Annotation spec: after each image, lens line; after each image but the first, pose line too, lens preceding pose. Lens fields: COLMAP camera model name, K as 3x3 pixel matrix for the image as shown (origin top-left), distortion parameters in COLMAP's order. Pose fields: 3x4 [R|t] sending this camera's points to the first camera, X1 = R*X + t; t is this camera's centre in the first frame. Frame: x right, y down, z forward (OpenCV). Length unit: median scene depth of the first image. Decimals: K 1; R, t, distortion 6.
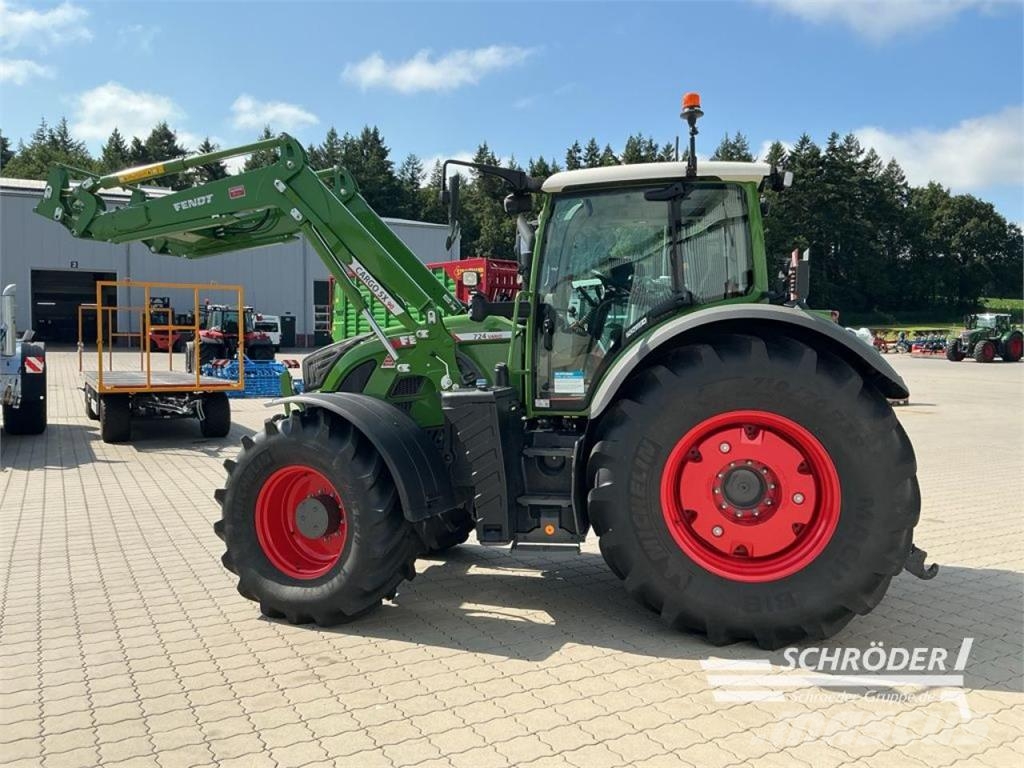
lens RADIAL K [[850.7, 0, 503.8], [0, 850.7, 382.3], [0, 0, 1]] dist [0.090500, -0.151171]
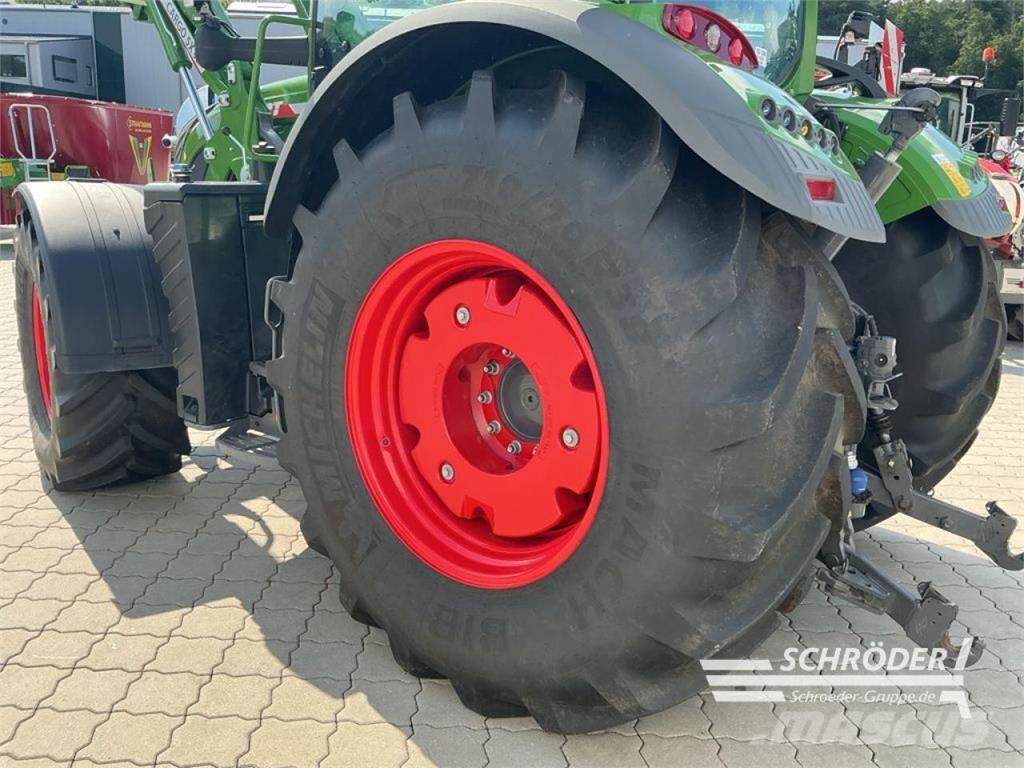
lens RADIAL K [[850.7, 0, 513.8], [0, 850.7, 380.6], [0, 0, 1]] dist [0.090500, -0.151171]
pose [[0.880071, 0.142883, -0.452834, 0.435165], [-0.059528, 0.979329, 0.193318, 0.013728], [0.471095, -0.143177, 0.870385, 0.488290]]
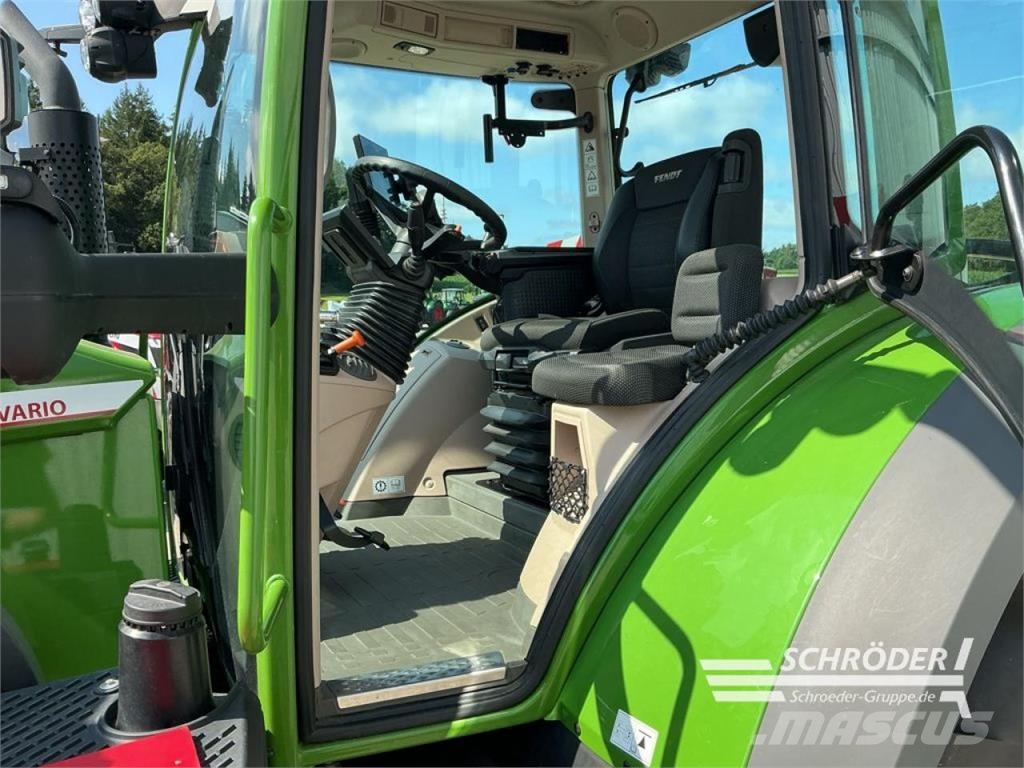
lens RADIAL K [[850.7, 0, 510.4], [0, 850.7, 387.9], [0, 0, 1]] dist [0.090500, -0.151171]
pose [[0.787043, -0.078055, 0.611941, -0.050356], [0.052760, 0.996845, 0.059295, -0.068488], [-0.614638, -0.014382, 0.788678, 0.758400]]
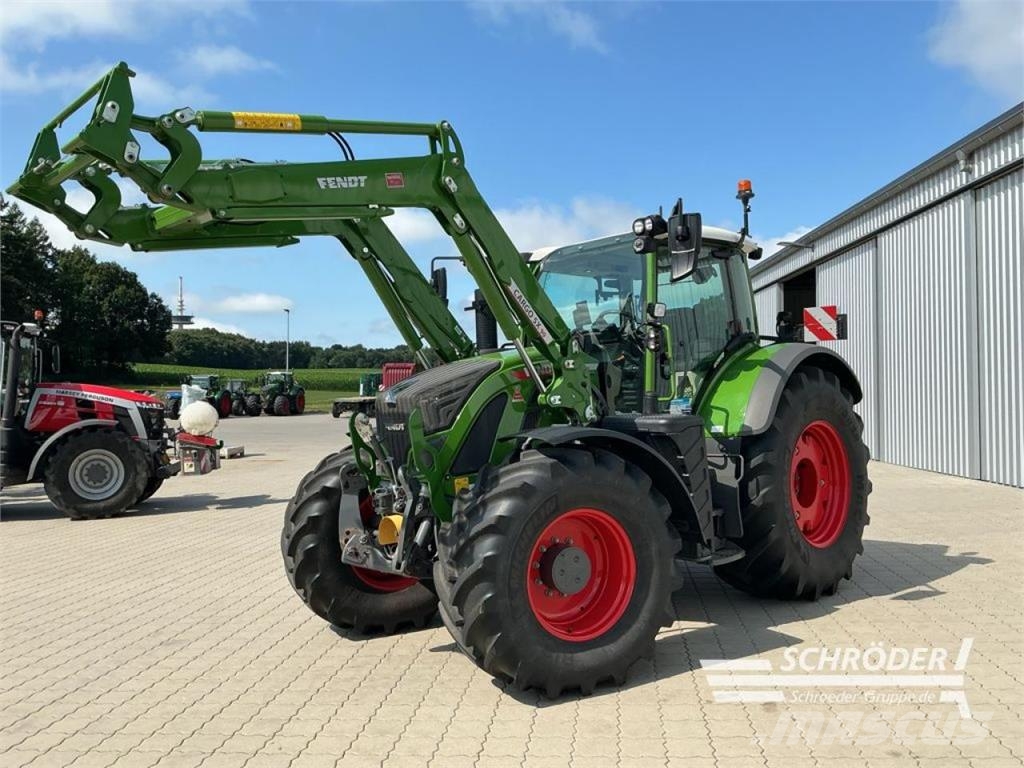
lens RADIAL K [[850.7, 0, 511.7], [0, 850.7, 380.6], [0, 0, 1]] dist [0.090500, -0.151171]
pose [[0.574101, 0.000972, 0.818784, -0.914437], [0.061216, 0.997150, -0.044106, 0.000188], [-0.816493, 0.075444, 0.572405, 0.500327]]
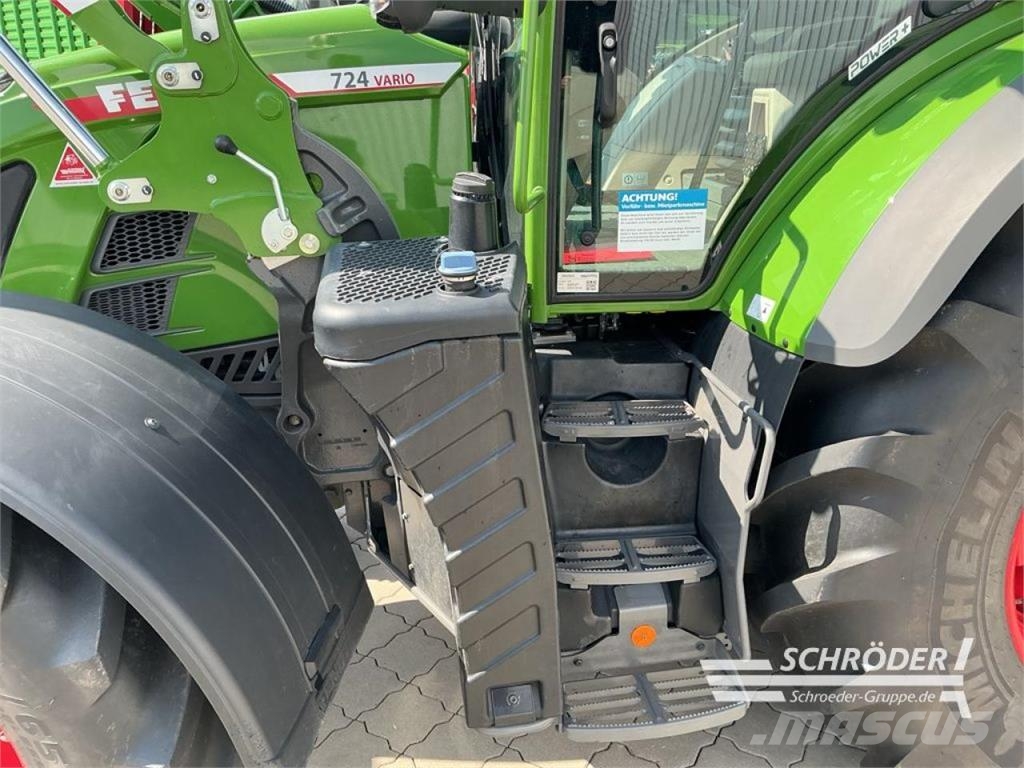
lens RADIAL K [[850.7, 0, 511.3], [0, 850.7, 390.4], [0, 0, 1]] dist [0.090500, -0.151171]
pose [[0.944400, -0.130143, 0.301947, -0.089870], [0.030232, 0.948811, 0.314393, -0.043216], [-0.327407, -0.287784, 0.899992, 0.643854]]
